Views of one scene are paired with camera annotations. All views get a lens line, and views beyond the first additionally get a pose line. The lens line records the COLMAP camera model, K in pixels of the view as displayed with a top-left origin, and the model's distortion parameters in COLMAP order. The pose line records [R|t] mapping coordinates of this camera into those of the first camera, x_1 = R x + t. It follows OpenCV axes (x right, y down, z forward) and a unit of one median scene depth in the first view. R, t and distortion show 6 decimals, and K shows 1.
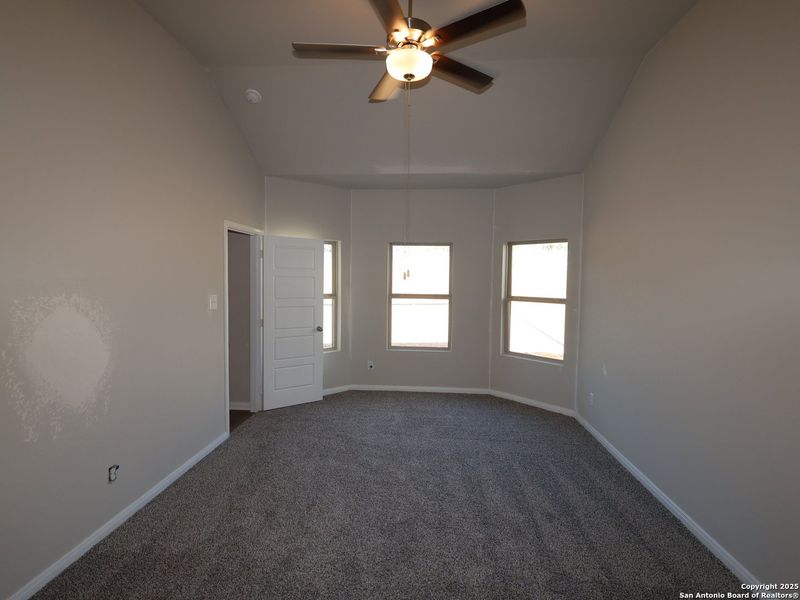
lens RADIAL K [[415.0, 0, 402.9], [0, 415.0, 298.9], [0, 0, 1]] dist [-0.001488, 0.000016]
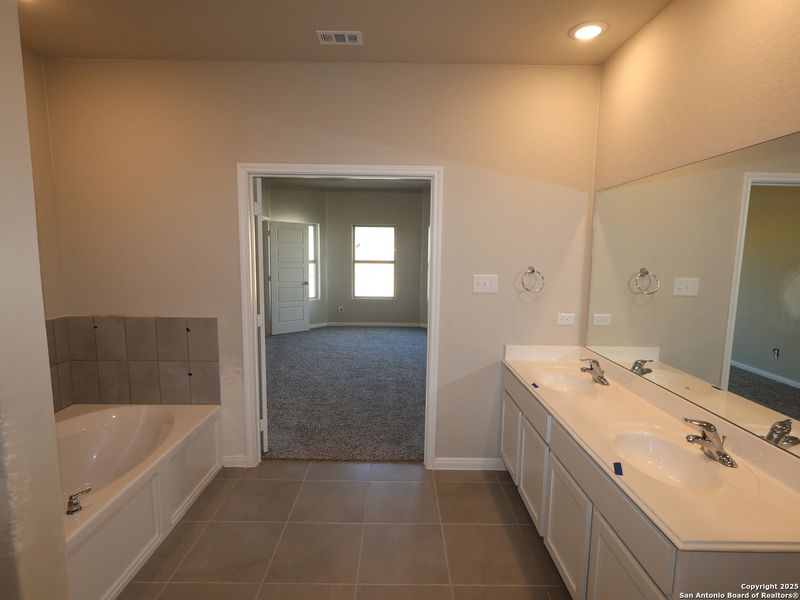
lens RADIAL K [[415.0, 0, 401.5], [0, 415.0, 307.9], [0, 0, 1]] dist [-0.001488, 0.000016]
pose [[0.997442, -0.014081, 0.070074, 0.036117], [0.008471, 0.996781, 0.079728, 0.044550], [-0.070971, -0.078930, 0.994351, -0.533813]]
